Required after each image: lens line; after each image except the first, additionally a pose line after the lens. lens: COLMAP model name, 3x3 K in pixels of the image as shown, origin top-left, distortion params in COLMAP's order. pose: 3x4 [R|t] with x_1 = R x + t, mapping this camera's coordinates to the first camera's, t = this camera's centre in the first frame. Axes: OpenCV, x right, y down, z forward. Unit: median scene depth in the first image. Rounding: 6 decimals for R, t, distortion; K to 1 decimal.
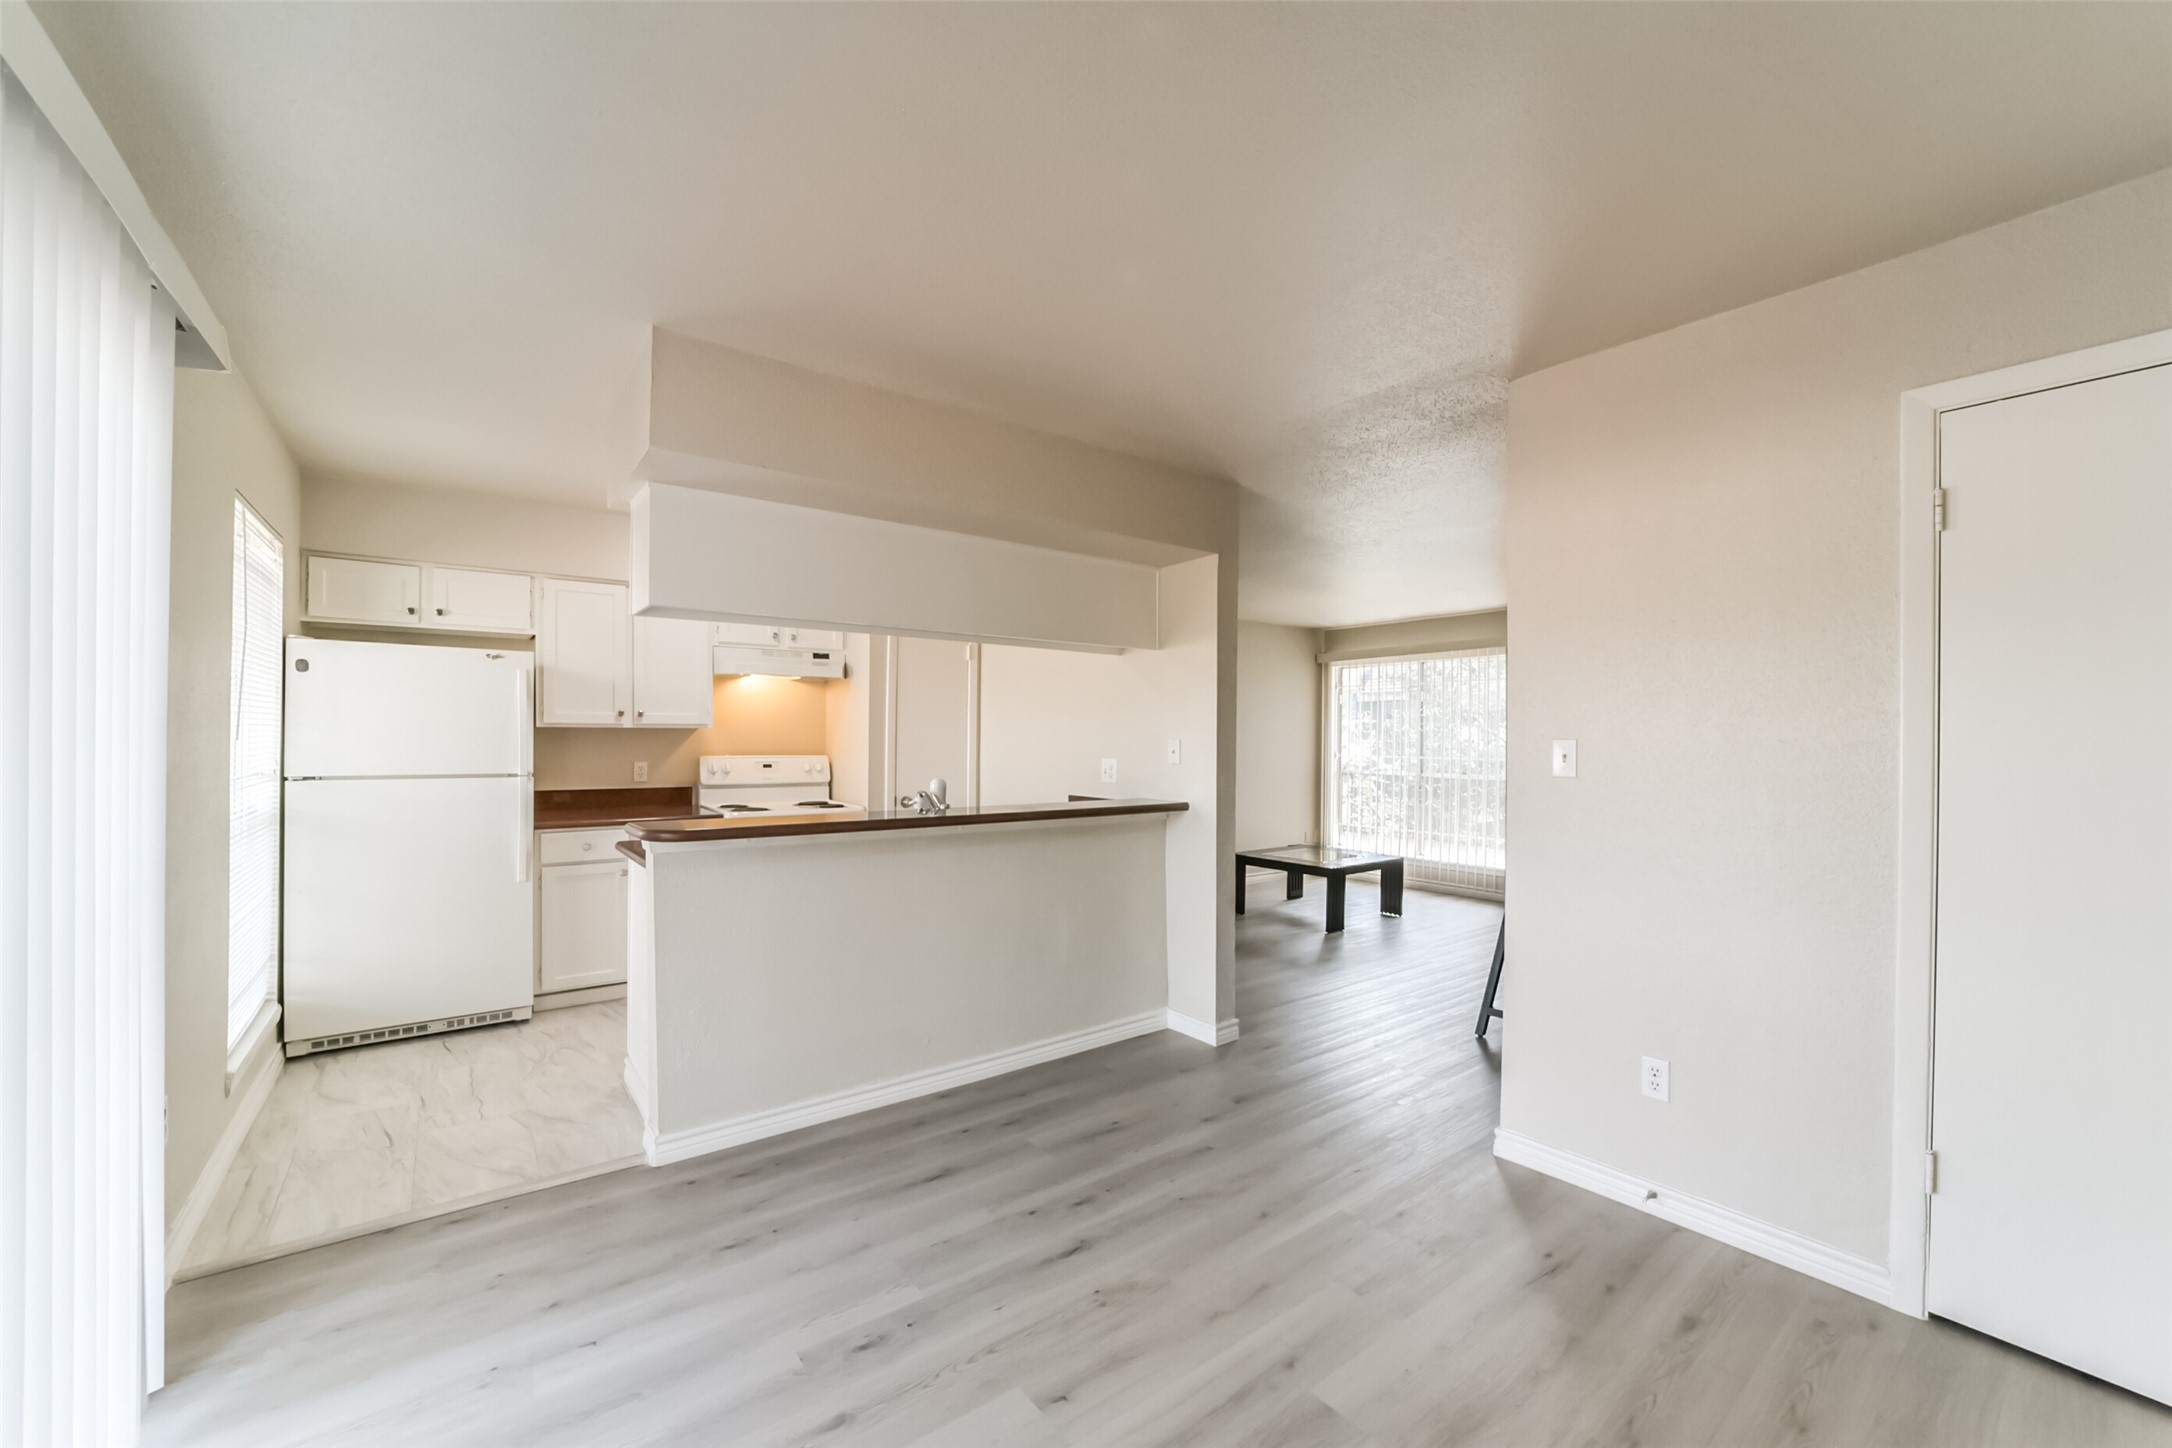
lens RADIAL K [[841.5, 0, 1085.9], [0, 841.5, 743.6], [0, 0, 1]] dist [-0.034334, 0.007278]
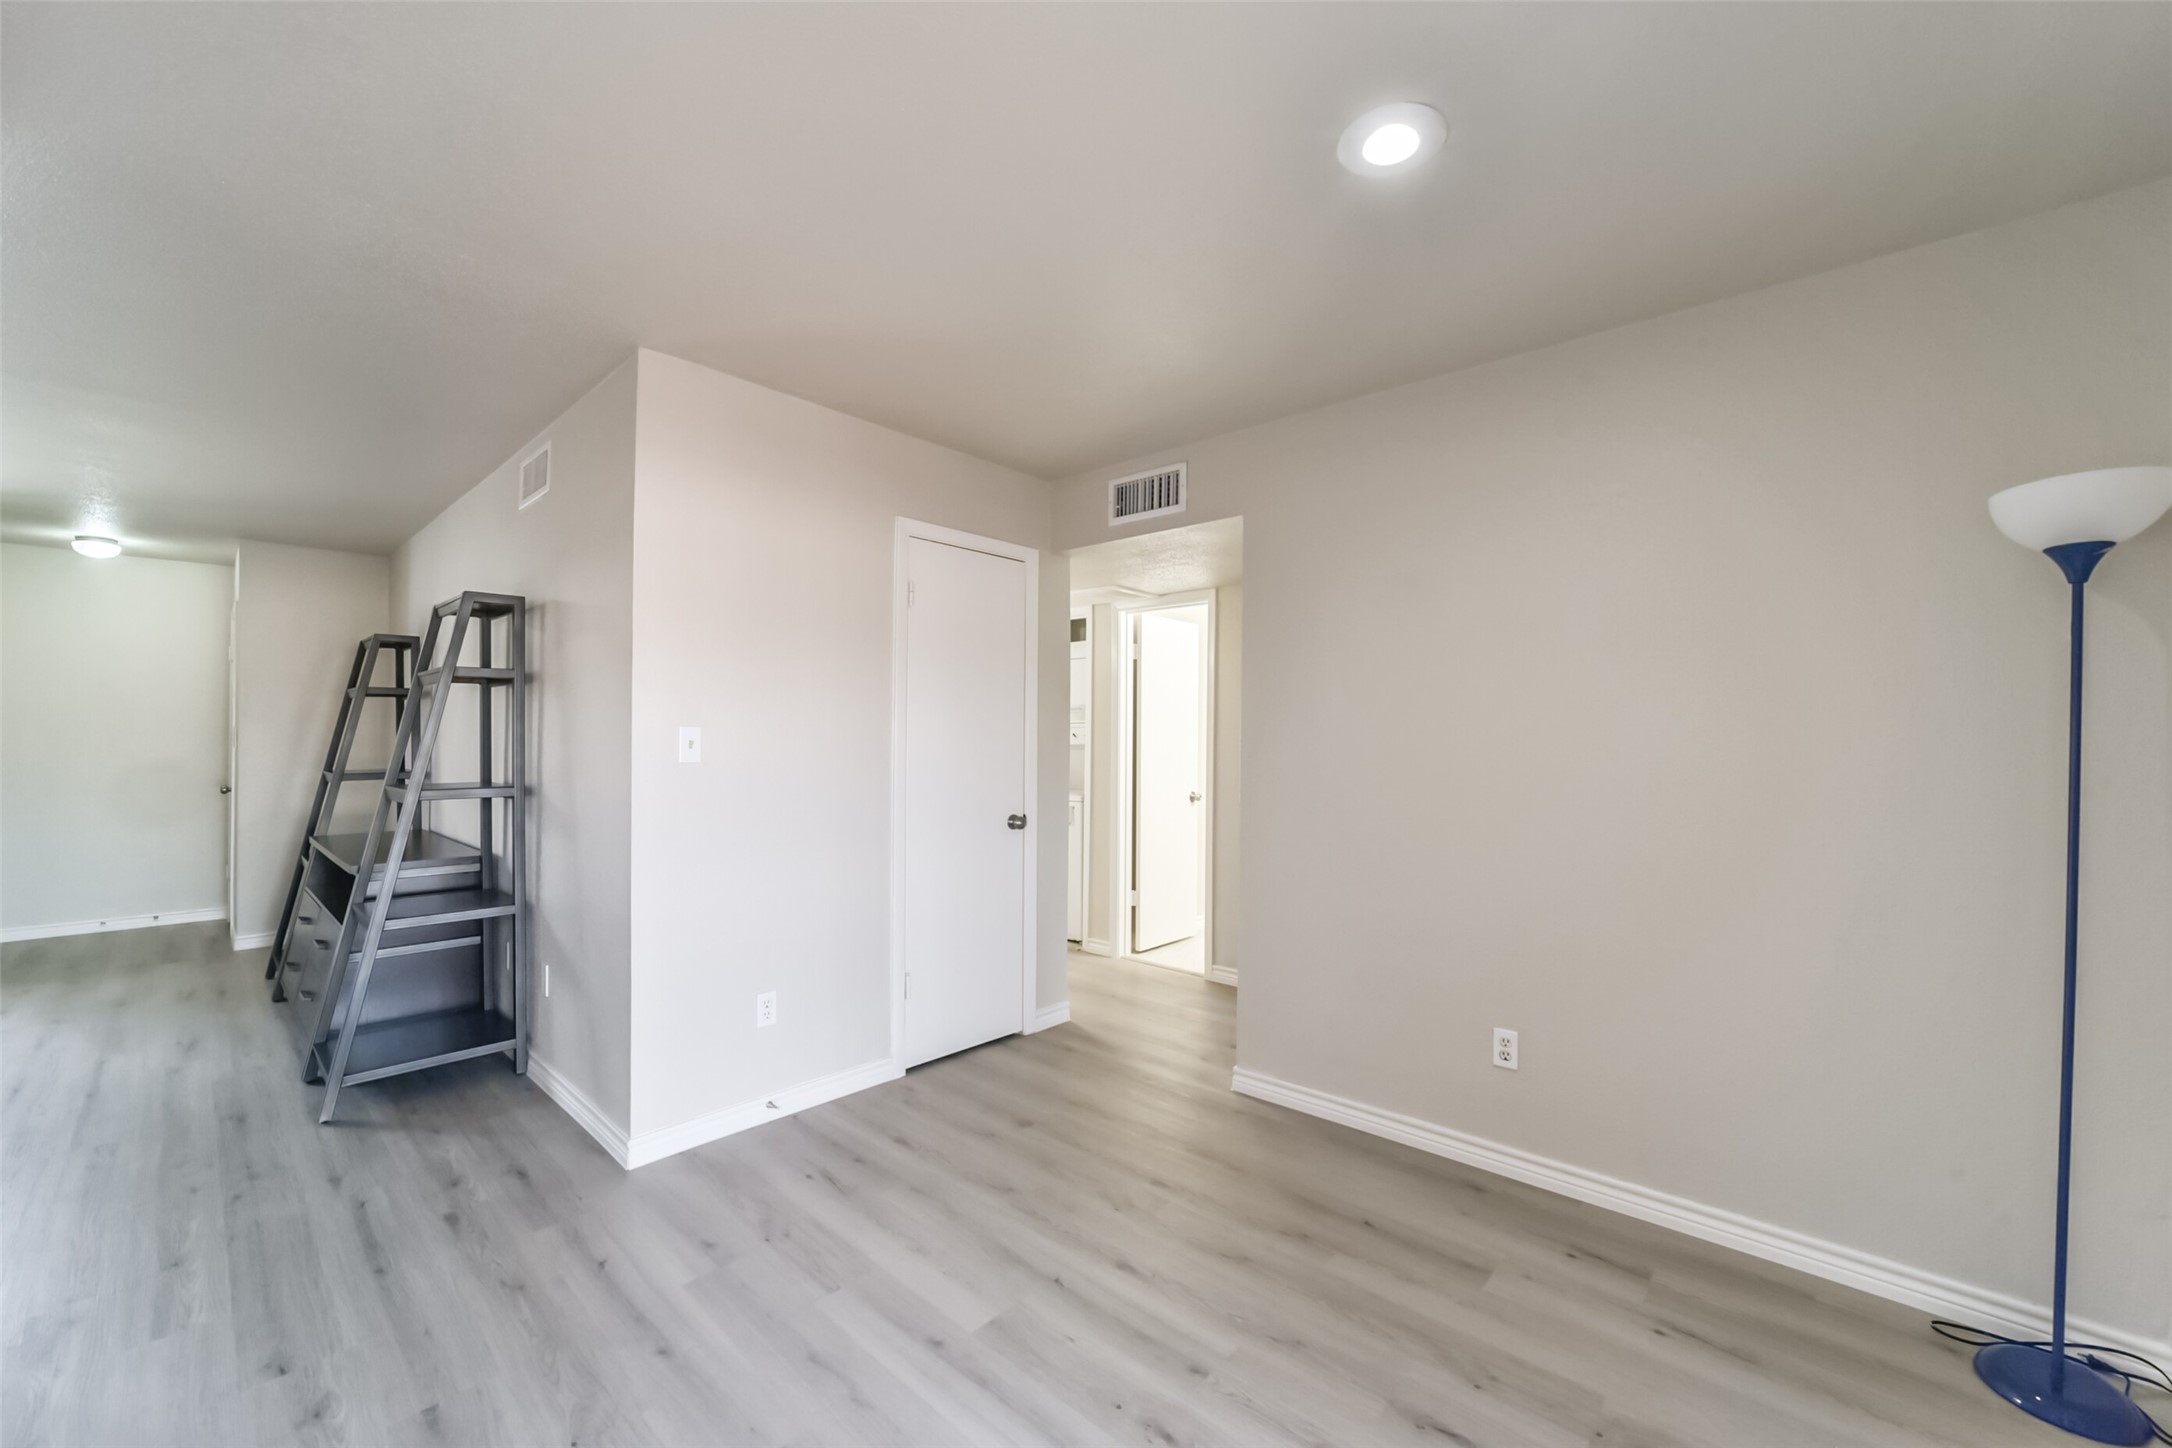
lens RADIAL K [[841.5, 0, 1089.7], [0, 841.5, 737.2], [0, 0, 1]] dist [-0.034334, 0.007278]
pose [[-0.183341, -0.005682, 0.983033, -0.368932], [-0.010464, 0.999938, 0.003828, -0.000929], [-0.982994, -0.009585, -0.183389, 0.473623]]
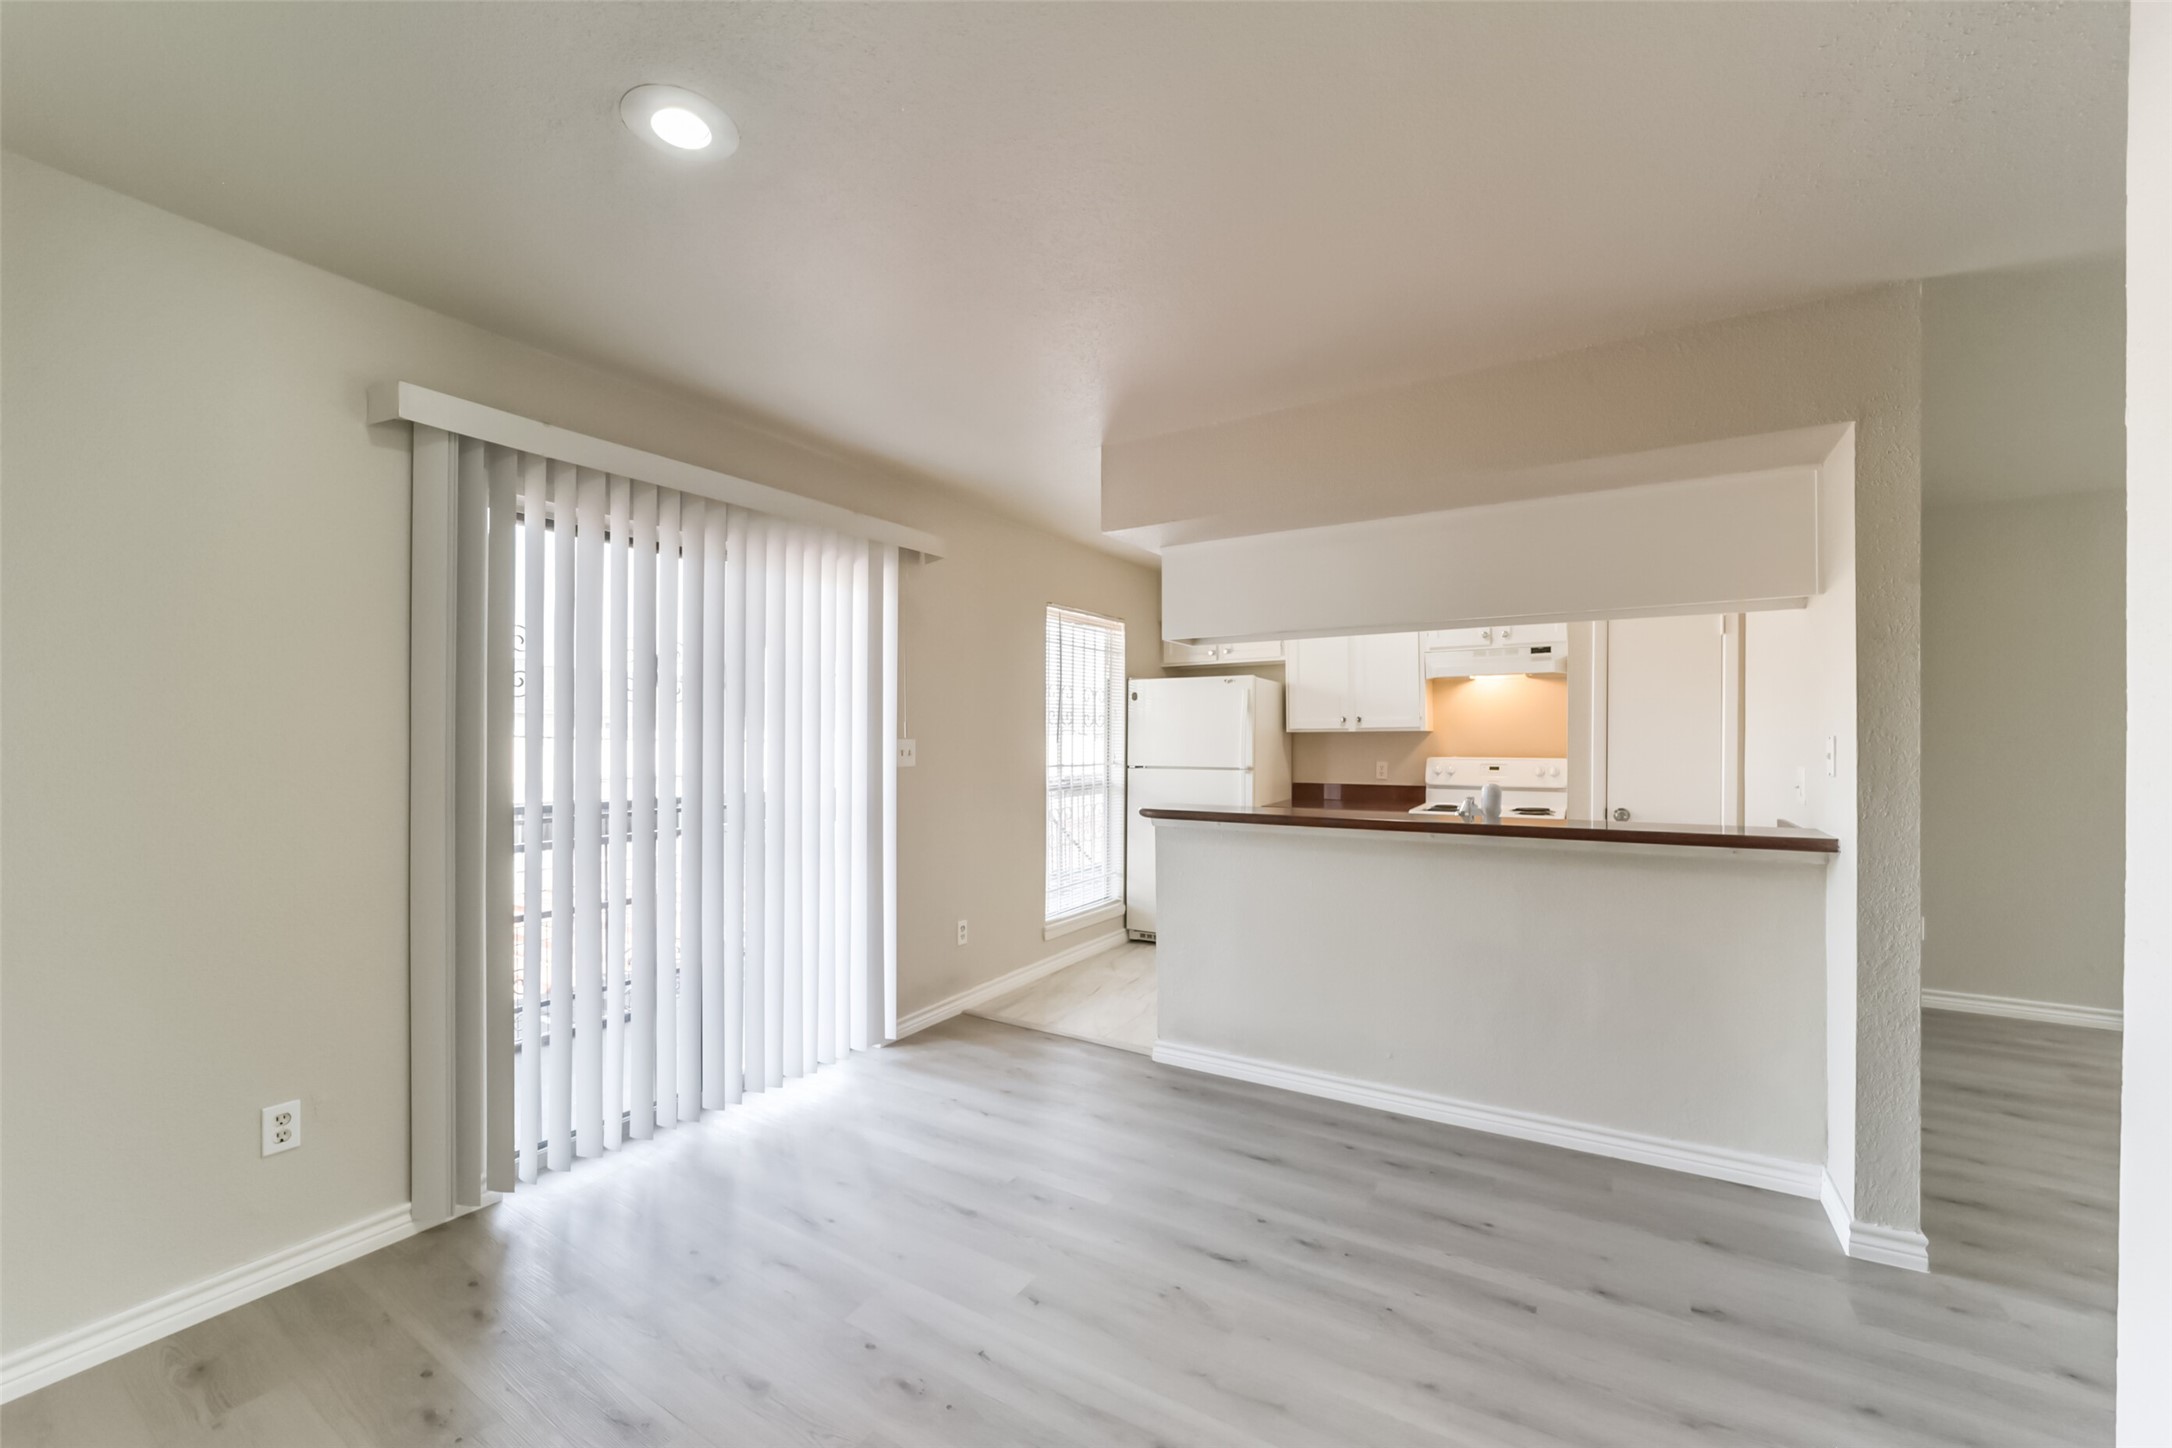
lens RADIAL K [[841.5, 0, 1093.7], [0, 841.5, 739.6], [0, 0, 1]] dist [-0.034334, 0.007278]
pose [[0.363377, -0.008111, -0.931607, 0.489066], [-0.000932, 0.999958, -0.009070, 0.003404], [0.931642, 0.004164, 0.363355, 0.286796]]
